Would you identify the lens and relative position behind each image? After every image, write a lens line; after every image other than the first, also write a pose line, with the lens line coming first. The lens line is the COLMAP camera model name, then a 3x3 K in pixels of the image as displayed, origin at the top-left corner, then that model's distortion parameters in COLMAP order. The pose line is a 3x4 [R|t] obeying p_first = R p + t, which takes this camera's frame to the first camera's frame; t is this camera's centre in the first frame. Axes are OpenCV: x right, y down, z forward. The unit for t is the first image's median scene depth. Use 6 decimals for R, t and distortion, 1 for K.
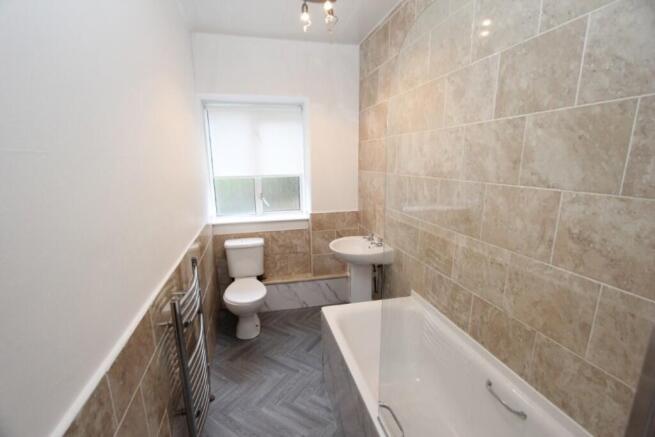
lens RADIAL K [[287.8, 0, 326.9], [0, 287.8, 220.4], [0, 0, 1]] dist [-0.000512, -0.000065]
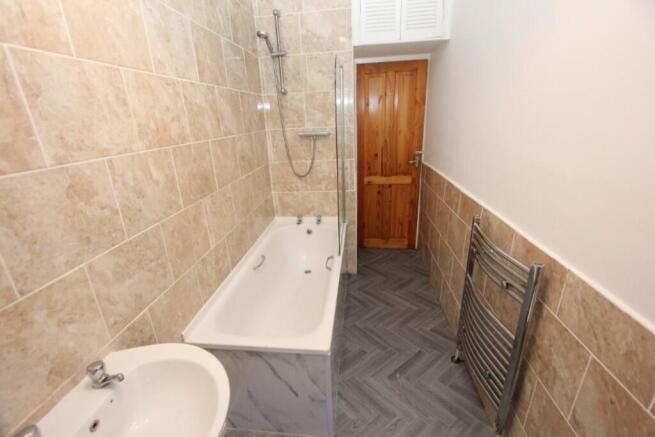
lens RADIAL K [[287.8, 0, 327.4], [0, 287.8, 218.2], [0, 0, 1]] dist [-0.000512, -0.000065]
pose [[-0.935008, -0.072024, 0.347234, -0.272230], [0.122981, 0.852539, 0.507989, -0.341560], [-0.332618, 0.517677, -0.788274, 1.674761]]
